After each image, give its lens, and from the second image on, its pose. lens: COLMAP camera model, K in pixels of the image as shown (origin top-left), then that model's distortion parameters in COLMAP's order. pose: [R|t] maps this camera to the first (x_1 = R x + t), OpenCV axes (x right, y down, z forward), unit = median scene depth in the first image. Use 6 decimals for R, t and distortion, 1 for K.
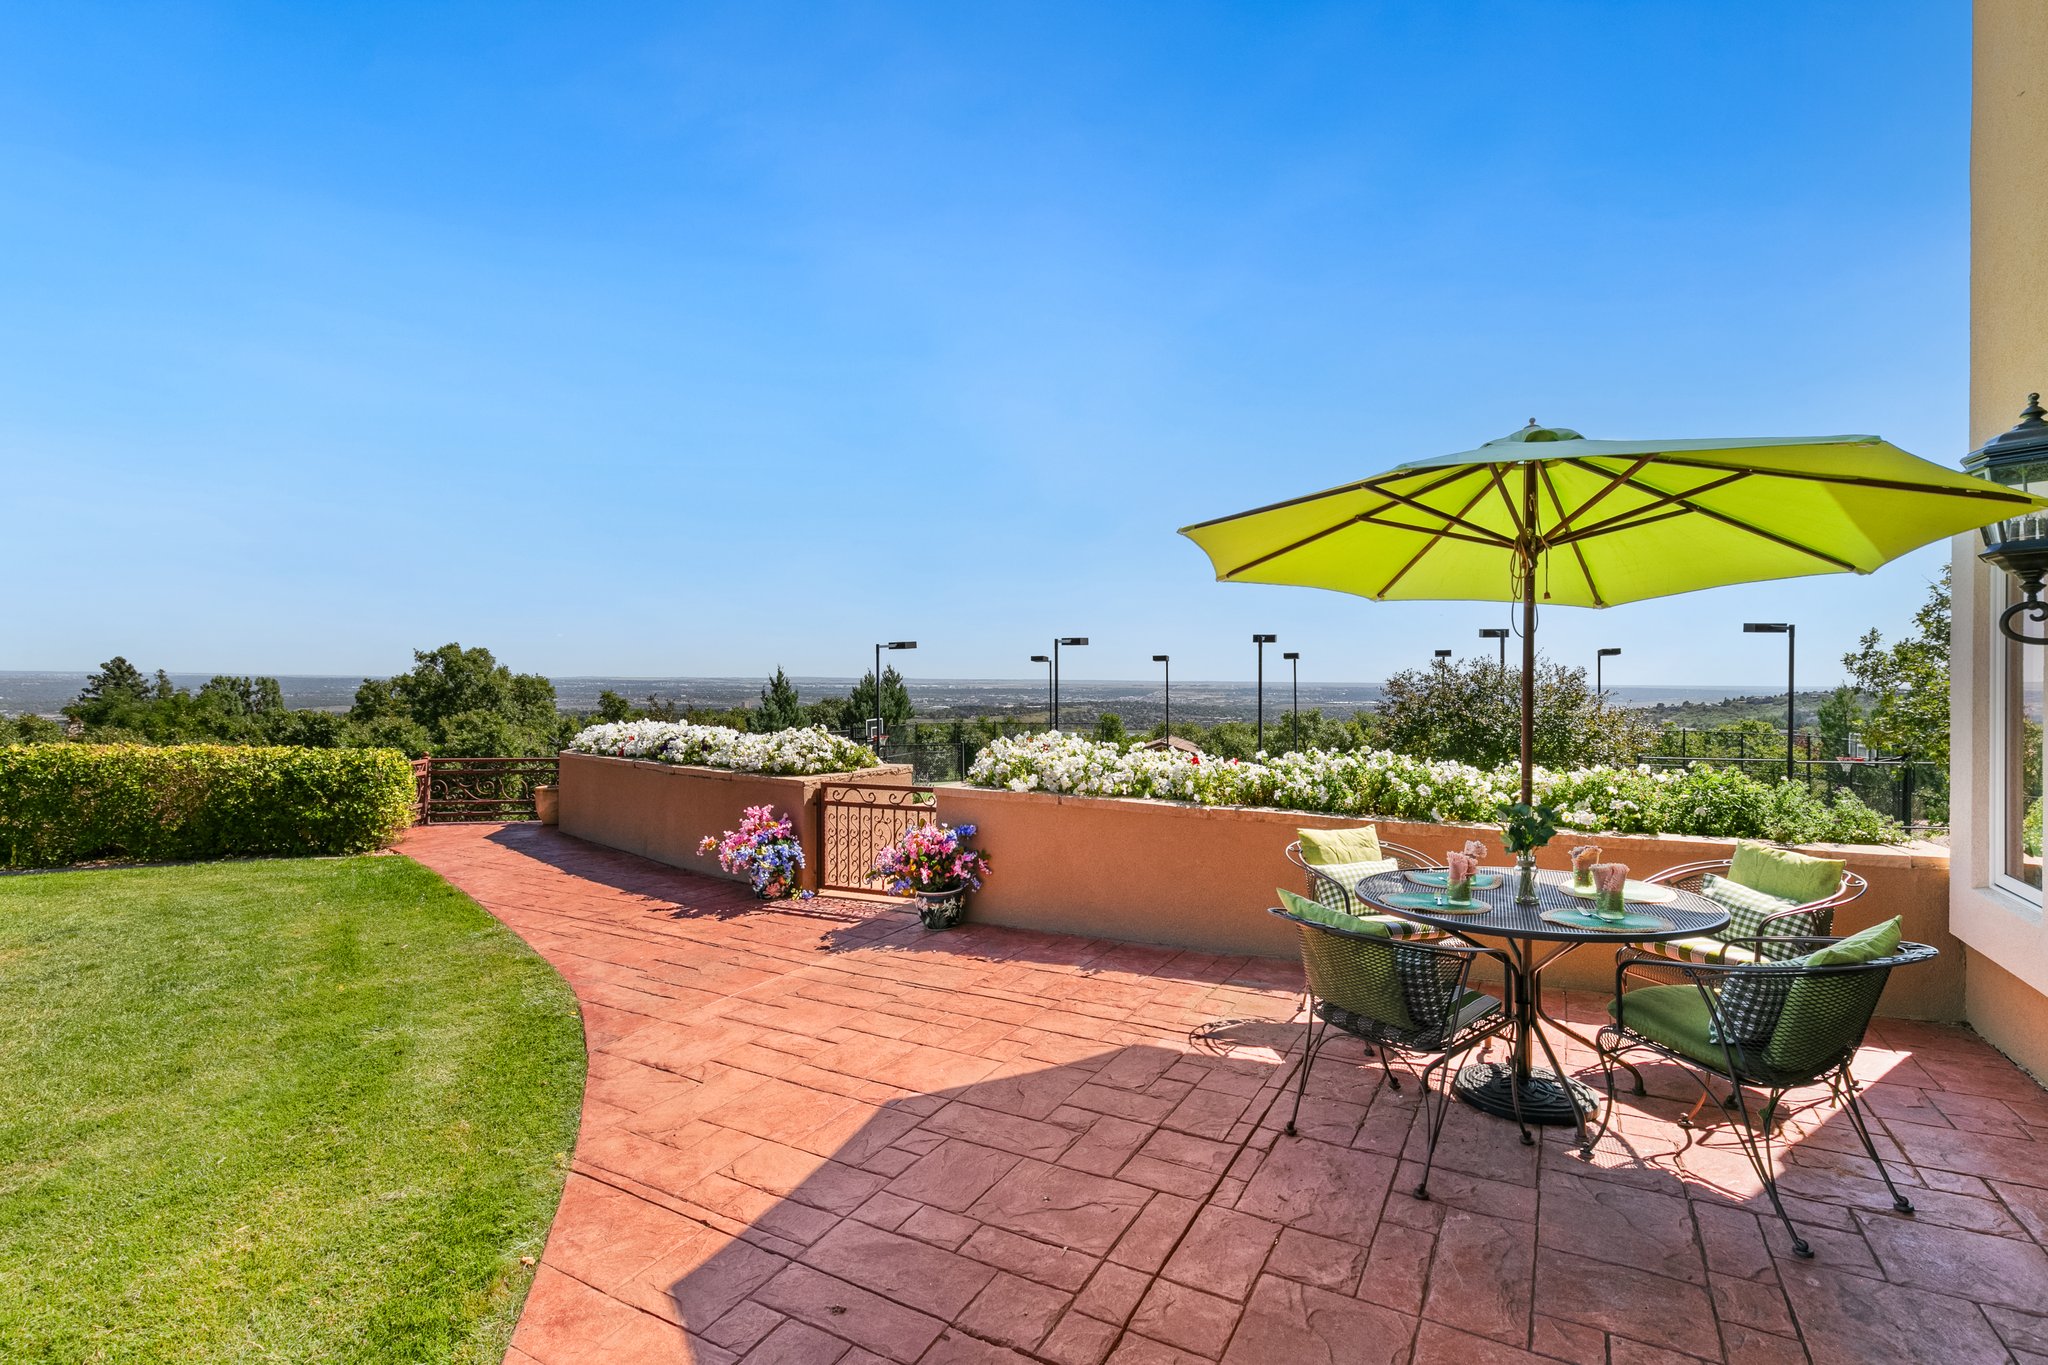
lens RADIAL K [[911.8, 0, 1028.1], [0, 911.8, 698.3], [0, 0, 1]] dist [-0.003750, -0.000773]
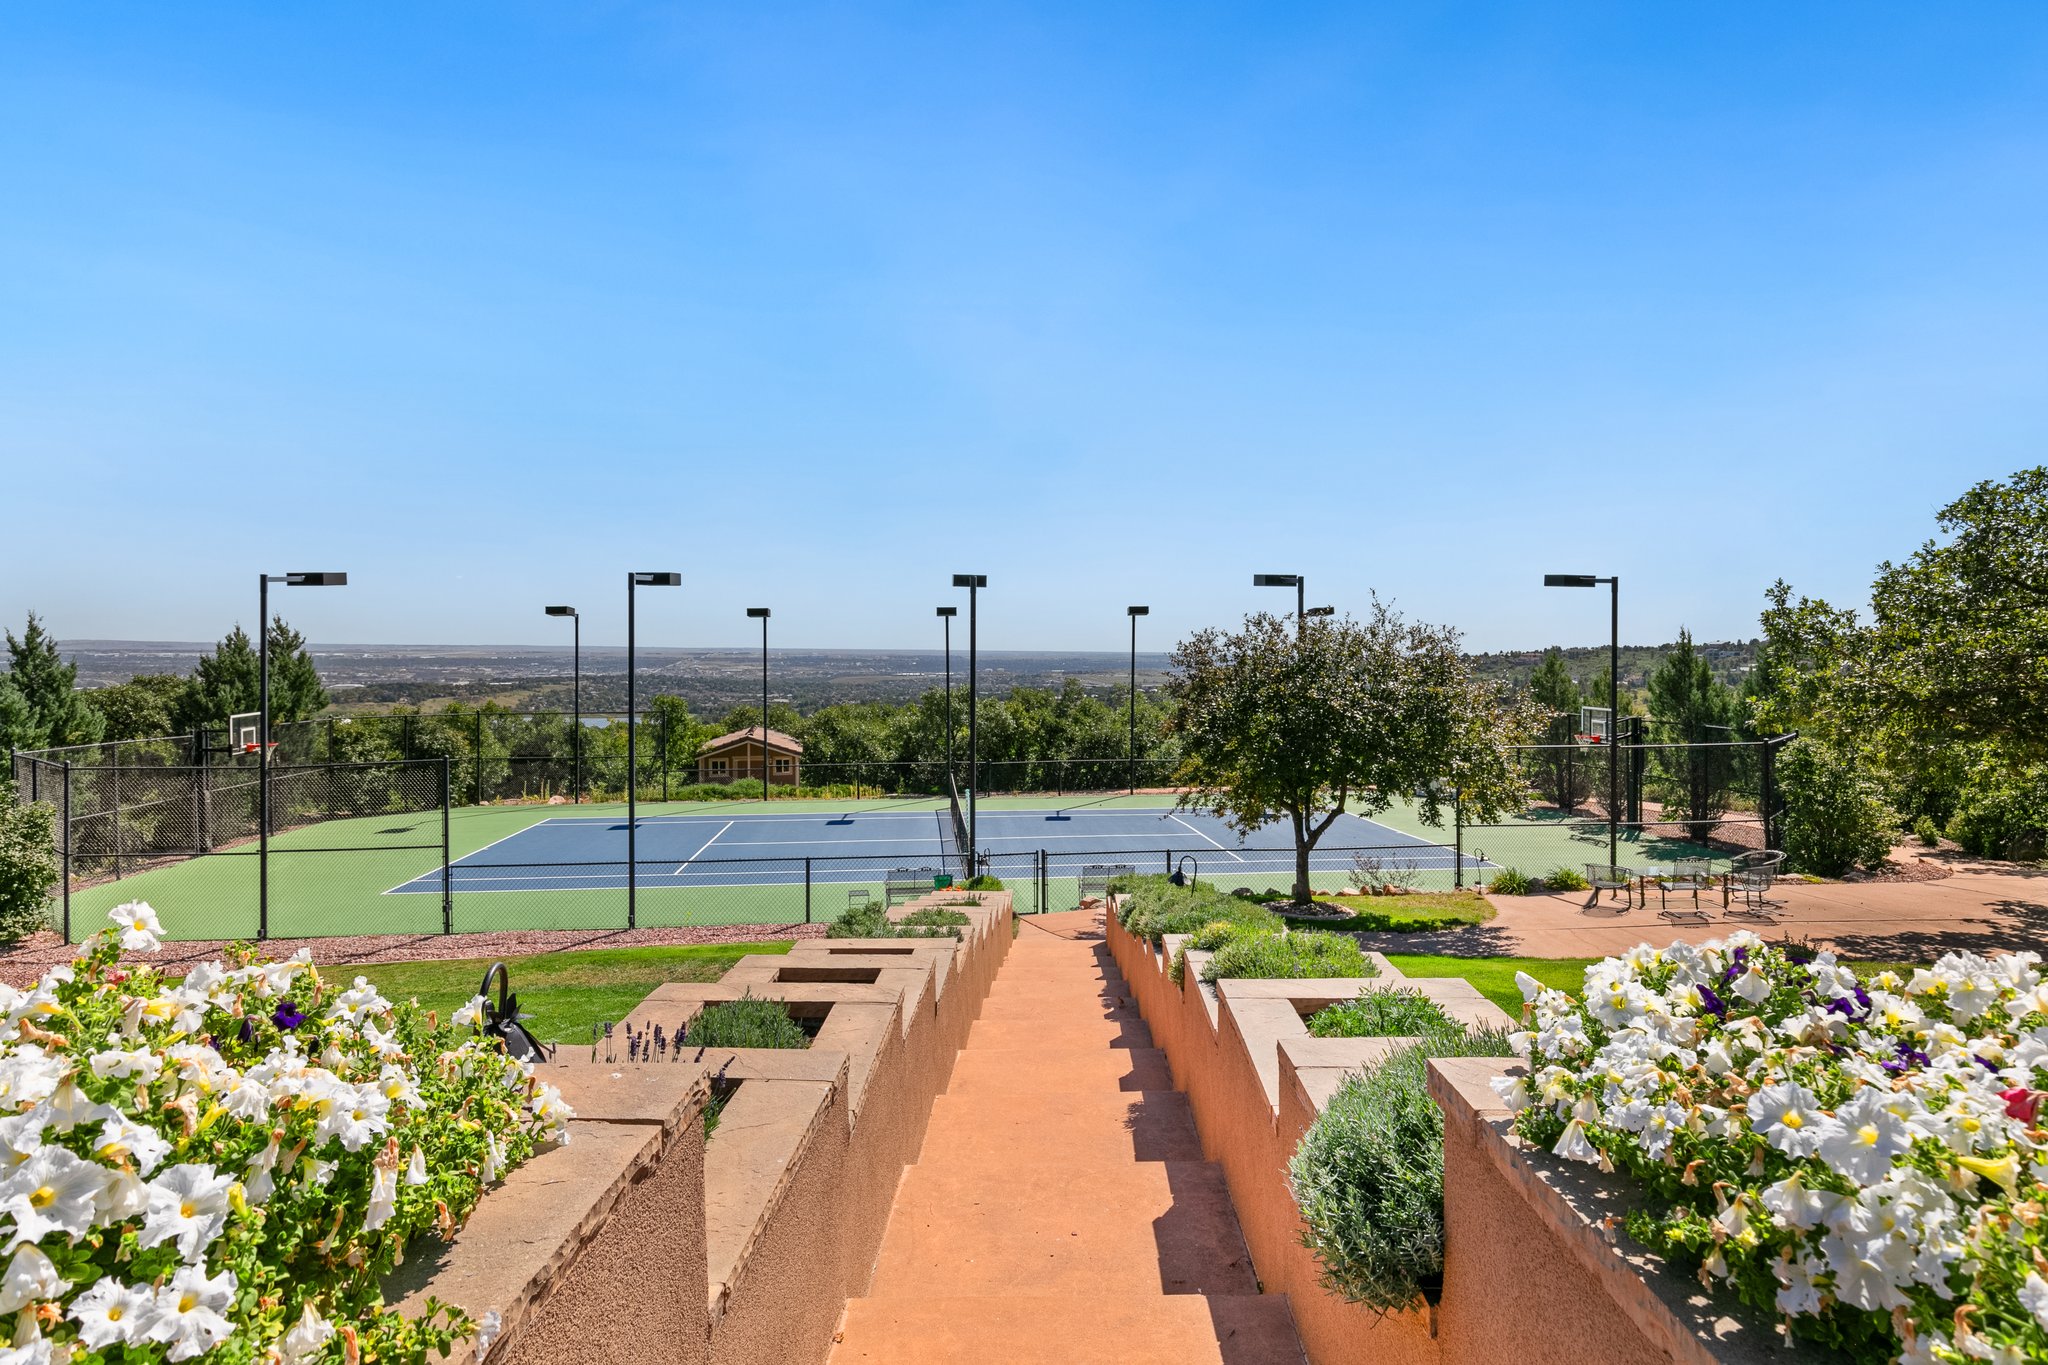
lens RADIAL K [[1178.2, 0, 1034.5], [0, 1178.2, 645.8], [0, 0, 1]] dist [0.004330, -0.000353]
pose [[0.908430, 0.002277, 0.418030, -0.031149], [0.006309, 0.999797, -0.019156, -0.001545], [-0.417989, 0.020039, 0.908231, 0.132729]]
